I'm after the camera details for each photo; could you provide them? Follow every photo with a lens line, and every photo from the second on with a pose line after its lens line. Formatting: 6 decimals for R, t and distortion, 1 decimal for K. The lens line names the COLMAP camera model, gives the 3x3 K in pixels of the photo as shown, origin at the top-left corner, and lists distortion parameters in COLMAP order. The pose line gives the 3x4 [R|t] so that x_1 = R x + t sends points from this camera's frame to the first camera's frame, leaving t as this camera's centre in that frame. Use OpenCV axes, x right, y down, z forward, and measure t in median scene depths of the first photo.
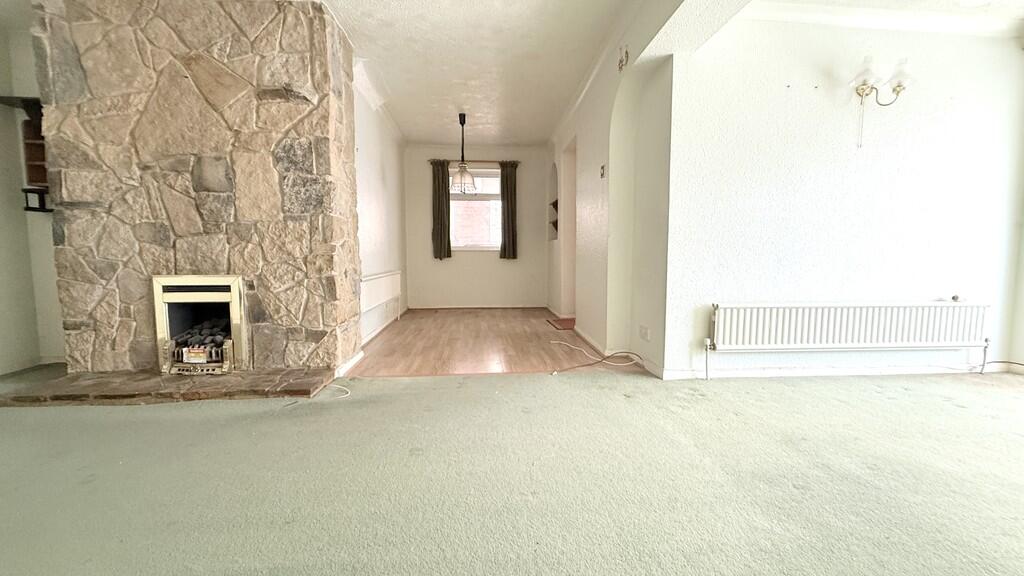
lens RADIAL K [[410.2, 0, 513.7], [0, 410.2, 289.7], [0, 0, 1]] dist [0.000846, -0.000451]
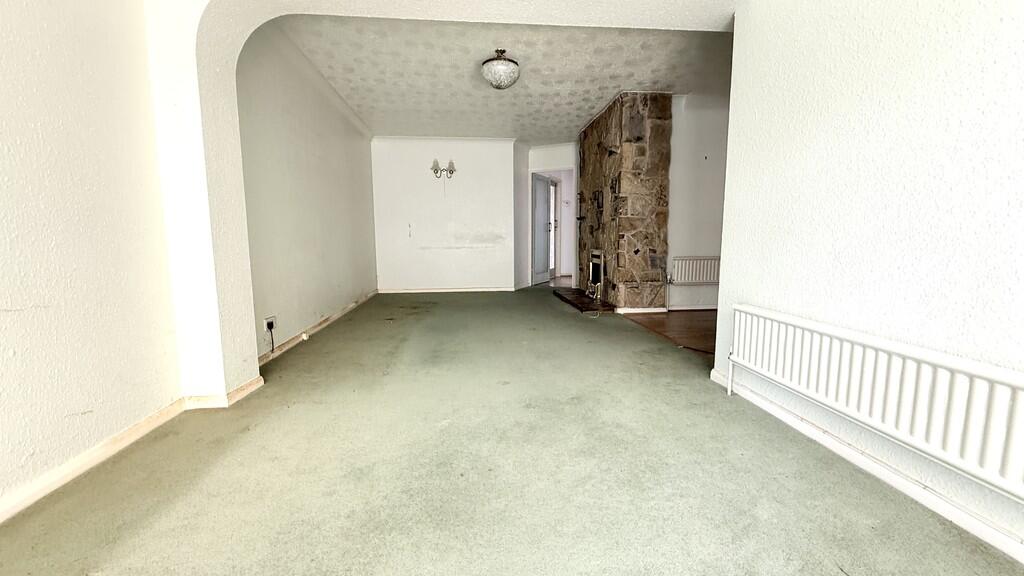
lens RADIAL K [[410.2, 0, 512.0], [0, 410.2, 287.0], [0, 0, 1]] dist [0.000846, -0.000451]
pose [[0.019178, 0.113496, -0.993353, 1.270851], [-0.088729, 0.989809, 0.111378, -0.042523], [0.995871, 0.086004, 0.029053, 0.537993]]
